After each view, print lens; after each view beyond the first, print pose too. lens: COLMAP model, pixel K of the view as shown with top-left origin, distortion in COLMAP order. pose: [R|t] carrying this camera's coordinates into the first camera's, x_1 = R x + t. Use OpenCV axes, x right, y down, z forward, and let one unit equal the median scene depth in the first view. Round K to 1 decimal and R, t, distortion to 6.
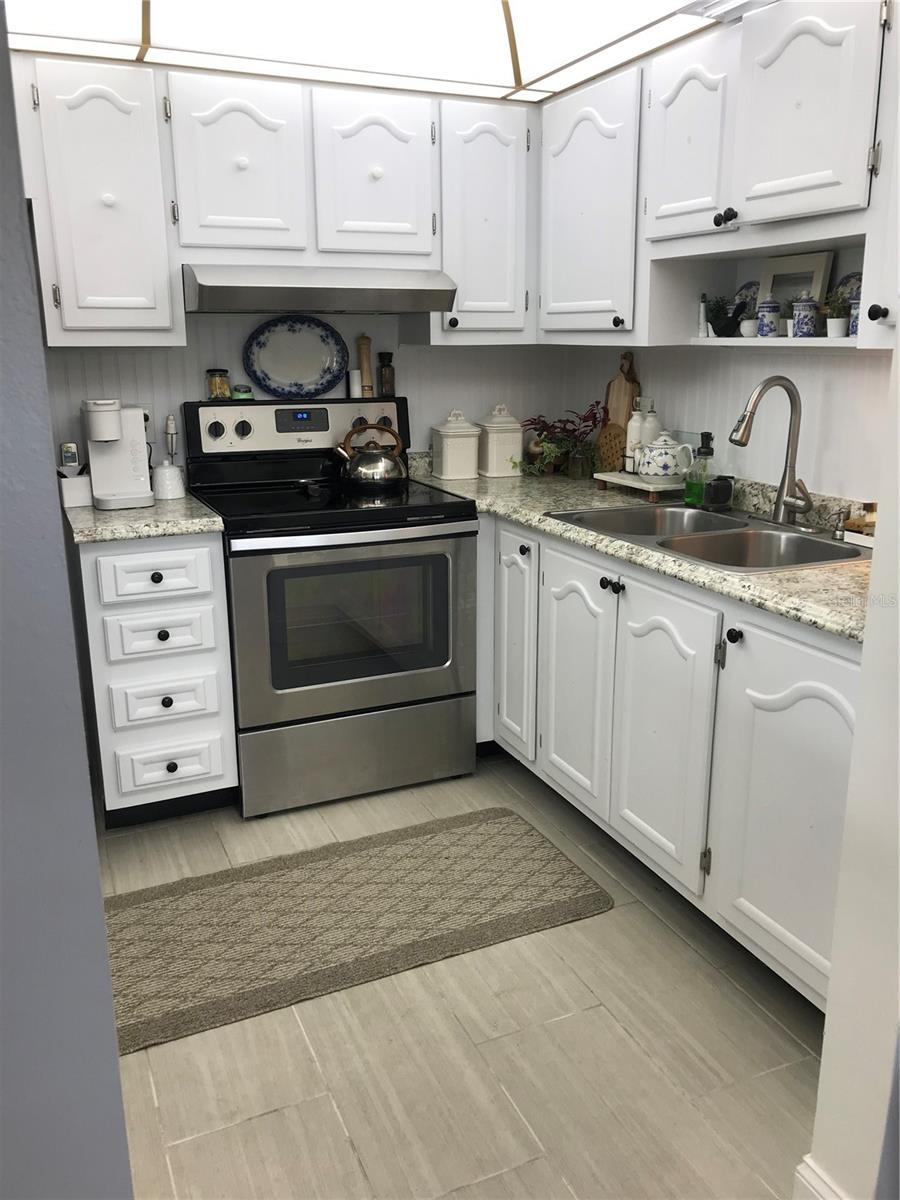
lens RADIAL K [[1020.6, 0, 464.0], [0, 1020.6, 598.9], [0, 0, 1]] dist [-0.005228, 0.049759]
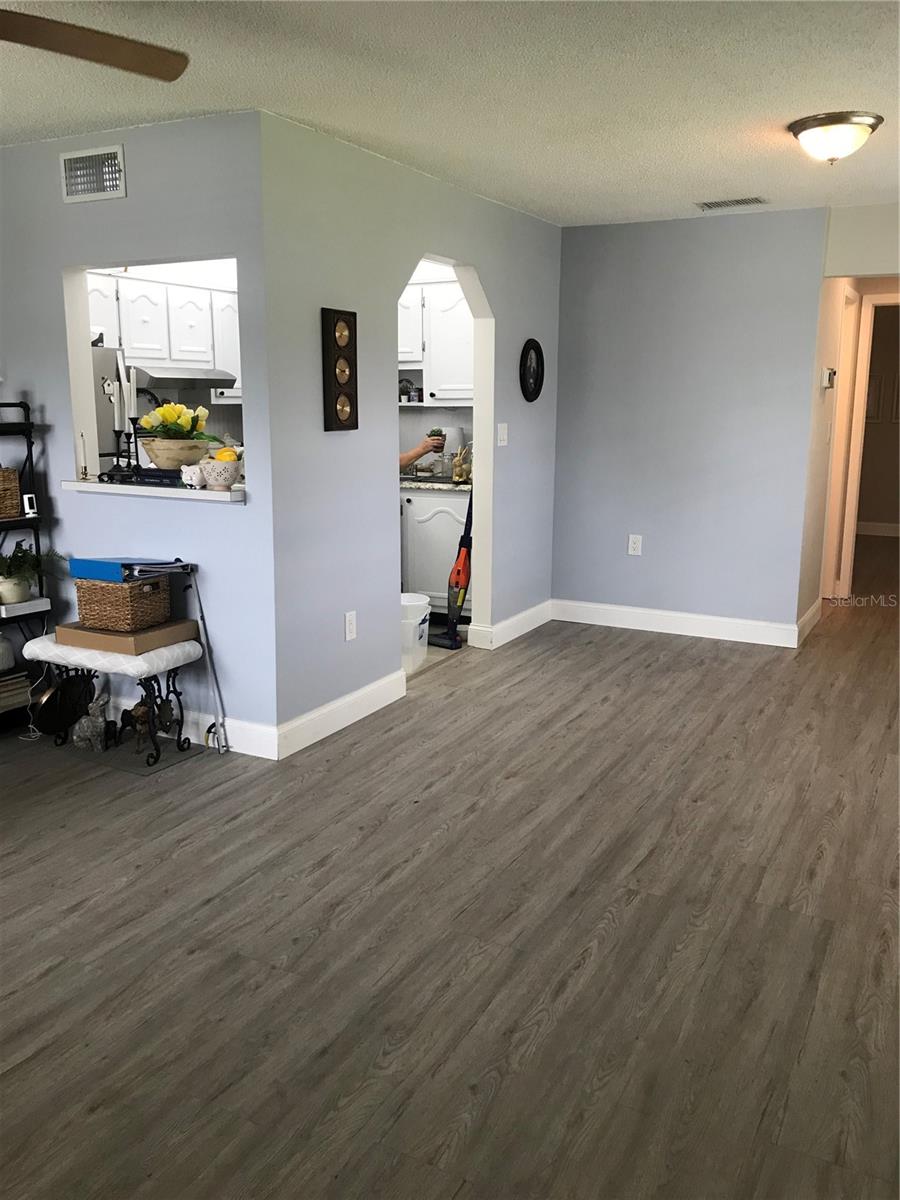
lens RADIAL K [[1009.7, 0, 452.1], [0, 1009.7, 616.7], [0, 0, 1]] dist [0.042575, -0.009898]
pose [[0.797610, -0.122966, 0.590507, -0.918488], [0.144629, 0.989428, 0.010682, 0.230863], [-0.585577, 0.076884, 0.806962, -0.929691]]
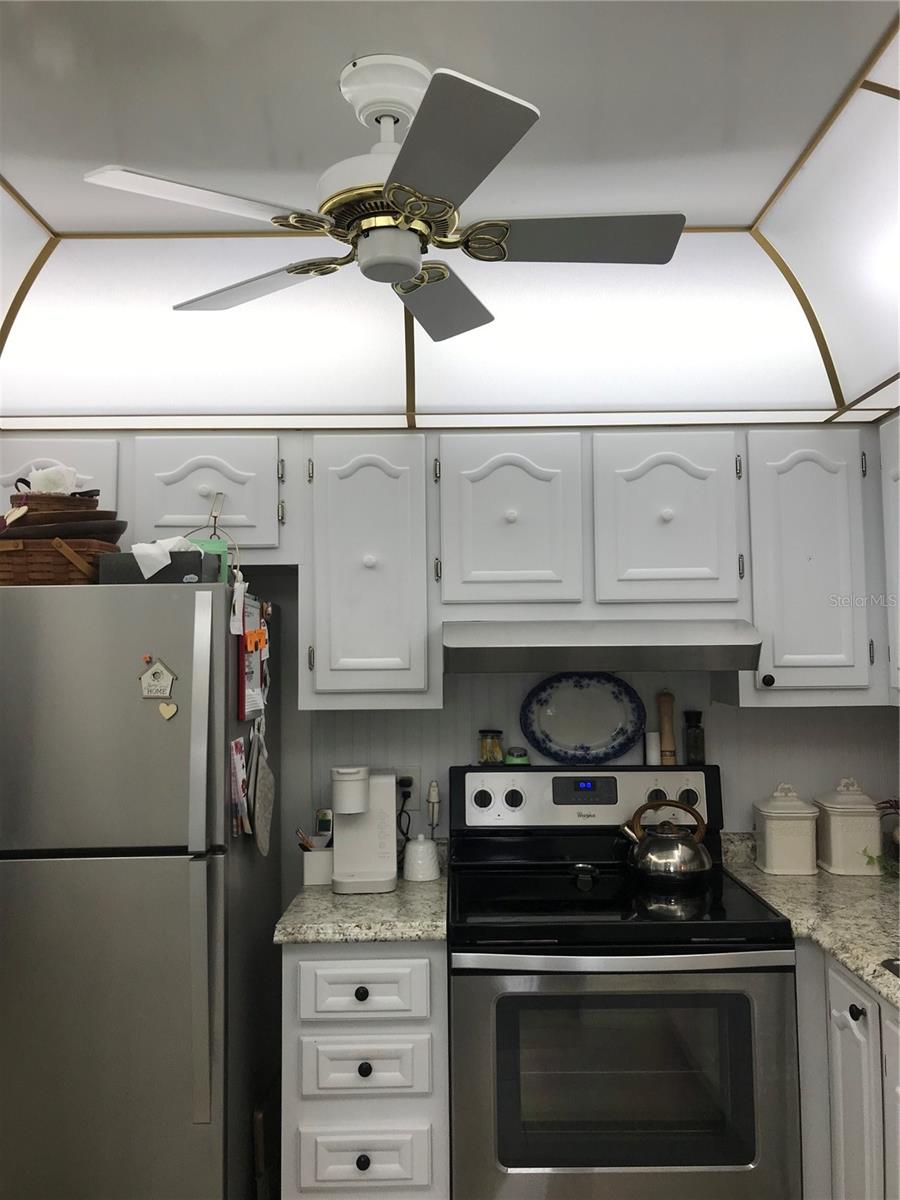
lens RADIAL K [[1015.2, 0, 439.4], [0, 1015.2, 596.8], [0, 0, 1]] dist [0.040690, -0.001227]
pose [[0.911764, -0.029458, -0.409657, 0.084050], [-0.094864, 0.955350, -0.279833, -0.083748], [0.399610, 0.294004, 0.868259, 0.178444]]
